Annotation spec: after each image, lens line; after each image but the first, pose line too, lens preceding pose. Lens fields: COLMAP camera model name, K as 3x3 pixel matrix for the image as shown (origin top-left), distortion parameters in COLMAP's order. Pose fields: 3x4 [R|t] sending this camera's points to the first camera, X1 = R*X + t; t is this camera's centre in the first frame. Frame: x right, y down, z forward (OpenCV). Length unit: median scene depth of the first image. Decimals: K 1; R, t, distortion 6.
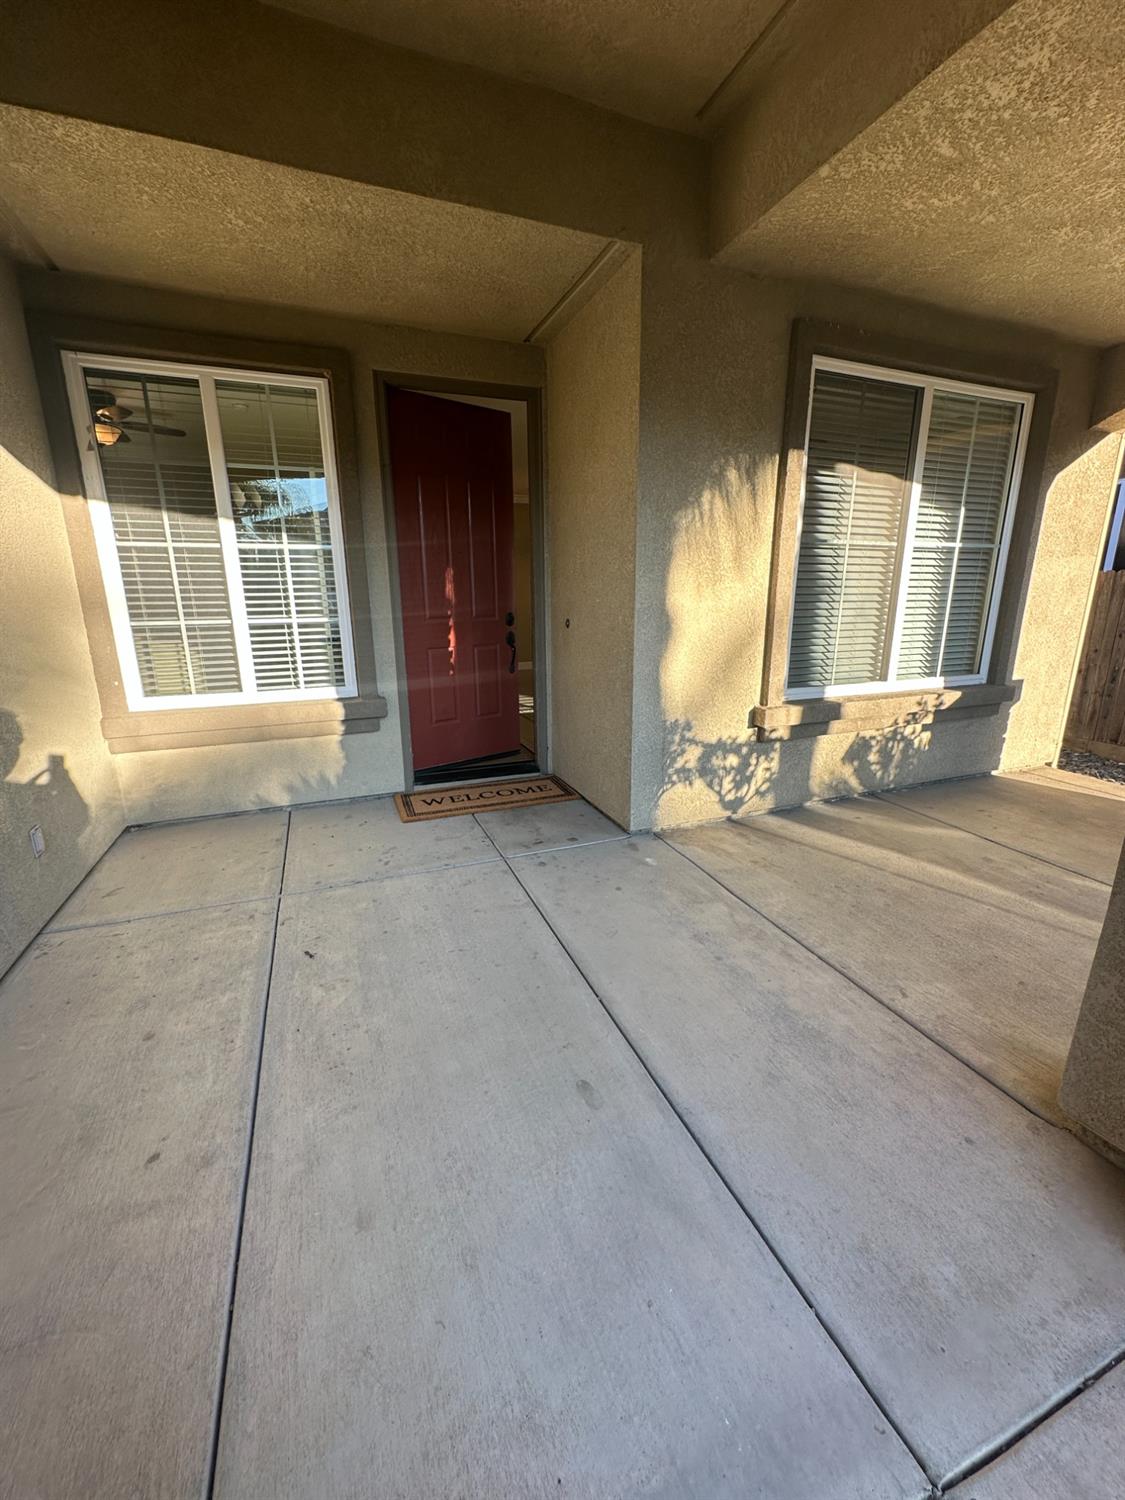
lens RADIAL K [[599.7, 0, 561.0], [0, 599.7, 749.4], [0, 0, 1]] dist [-0.000676, 0.000232]
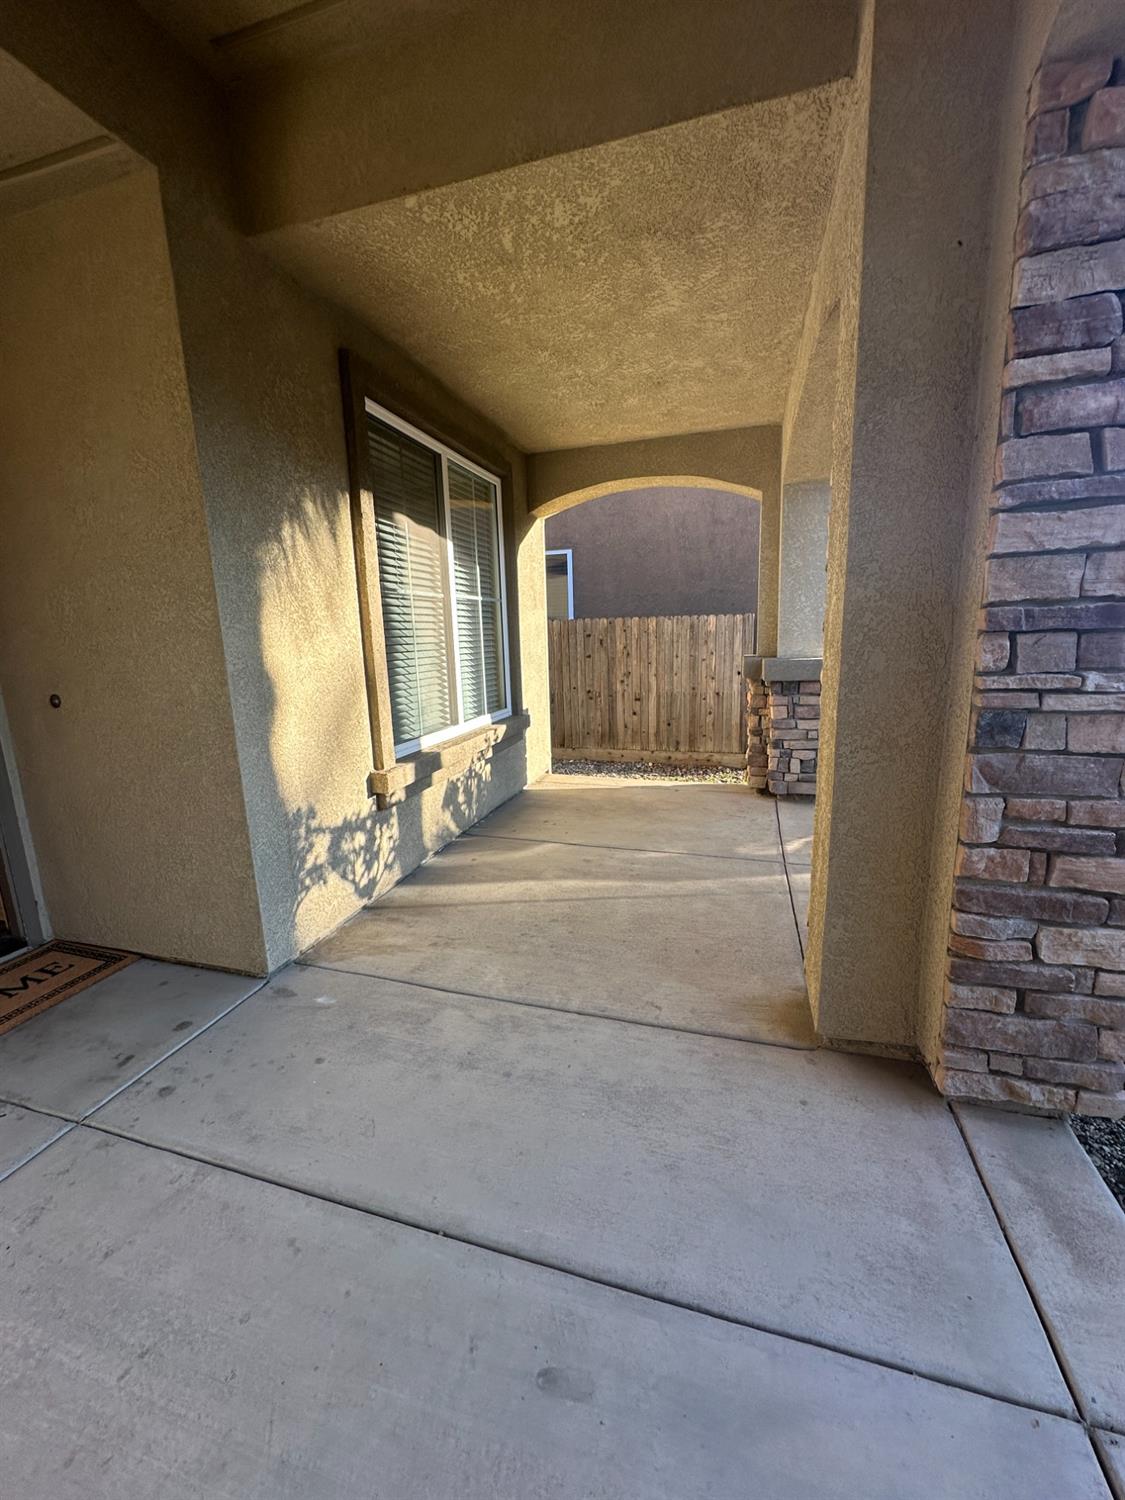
lens RADIAL K [[599.7, 0, 563.3], [0, 599.7, 749.3], [0, 0, 1]] dist [-0.000676, 0.000232]
pose [[0.617891, -0.163118, 0.769157, -0.180140], [0.222883, 0.974454, 0.027605, -0.069307], [-0.754012, 0.154375, 0.638463, 0.234871]]
